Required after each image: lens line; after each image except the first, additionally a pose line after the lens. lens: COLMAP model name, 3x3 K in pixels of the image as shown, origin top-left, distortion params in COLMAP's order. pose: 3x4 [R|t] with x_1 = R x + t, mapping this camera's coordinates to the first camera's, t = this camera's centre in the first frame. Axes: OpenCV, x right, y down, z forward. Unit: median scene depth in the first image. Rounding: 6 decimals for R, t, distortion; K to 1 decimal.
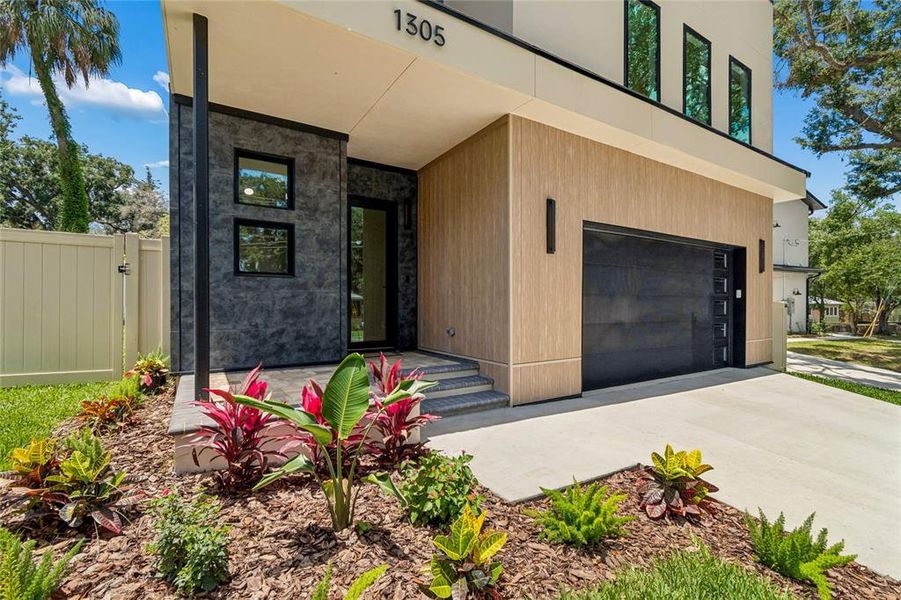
lens RADIAL K [[400.2, 0, 448.0], [0, 400.2, 306.4], [0, 0, 1]] dist [0.000549, 0.000012]
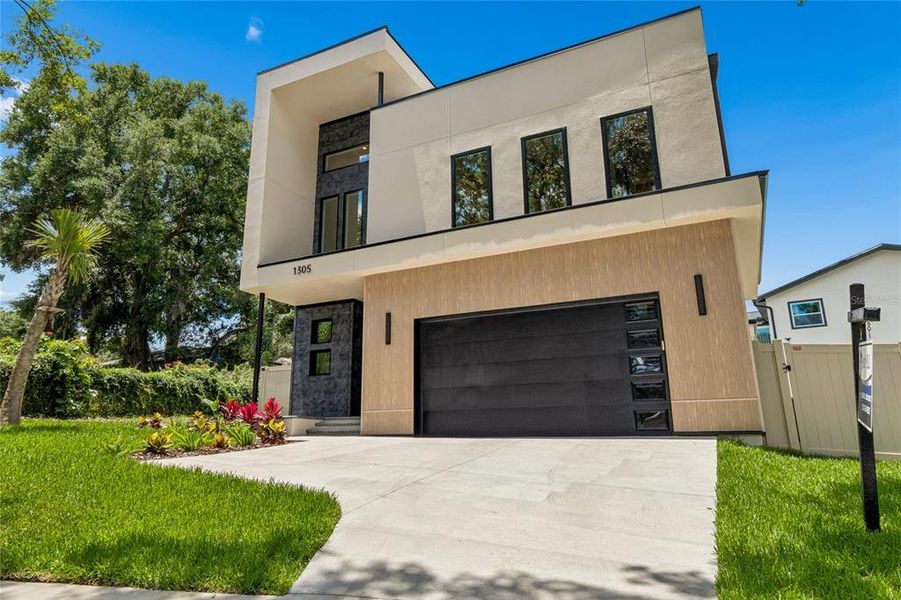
lens RADIAL K [[569.9, 0, 428.0], [0, 569.9, 296.7], [0, 0, 1]] dist [0.000283, 0.001384]
pose [[0.505834, -0.216985, -0.834895, 2.324891], [-0.004778, 0.967128, -0.254247, 0.273499], [0.862617, 0.132595, 0.488170, -0.041149]]
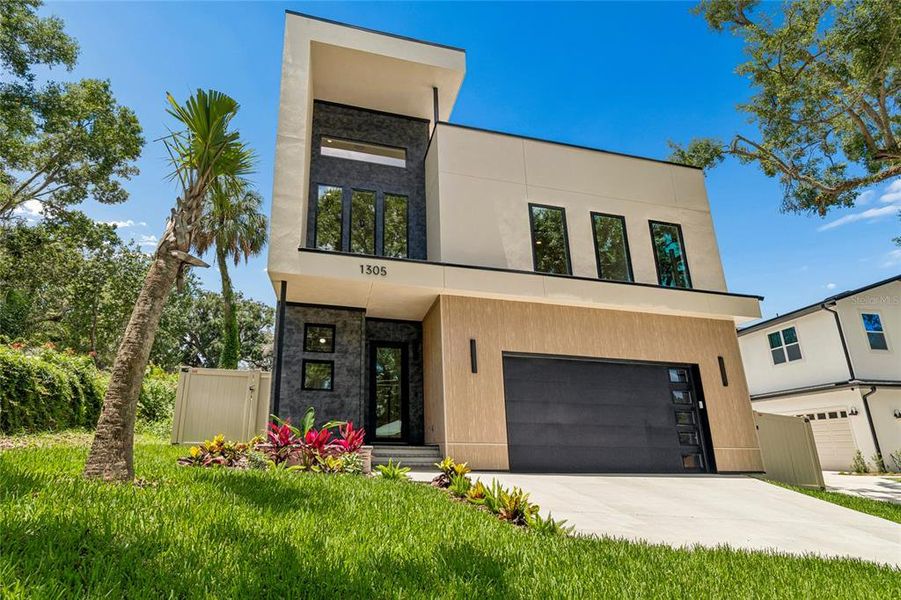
lens RADIAL K [[476.0, 0, 447.1], [0, 476.0, 308.6], [0, 0, 1]] dist [-0.000077, -0.000376]
pose [[0.953156, -0.070198, -0.294222, 0.714986], [-0.016379, 0.959293, -0.281938, 0.155430], [0.302037, 0.273550, 0.913205, -0.816573]]
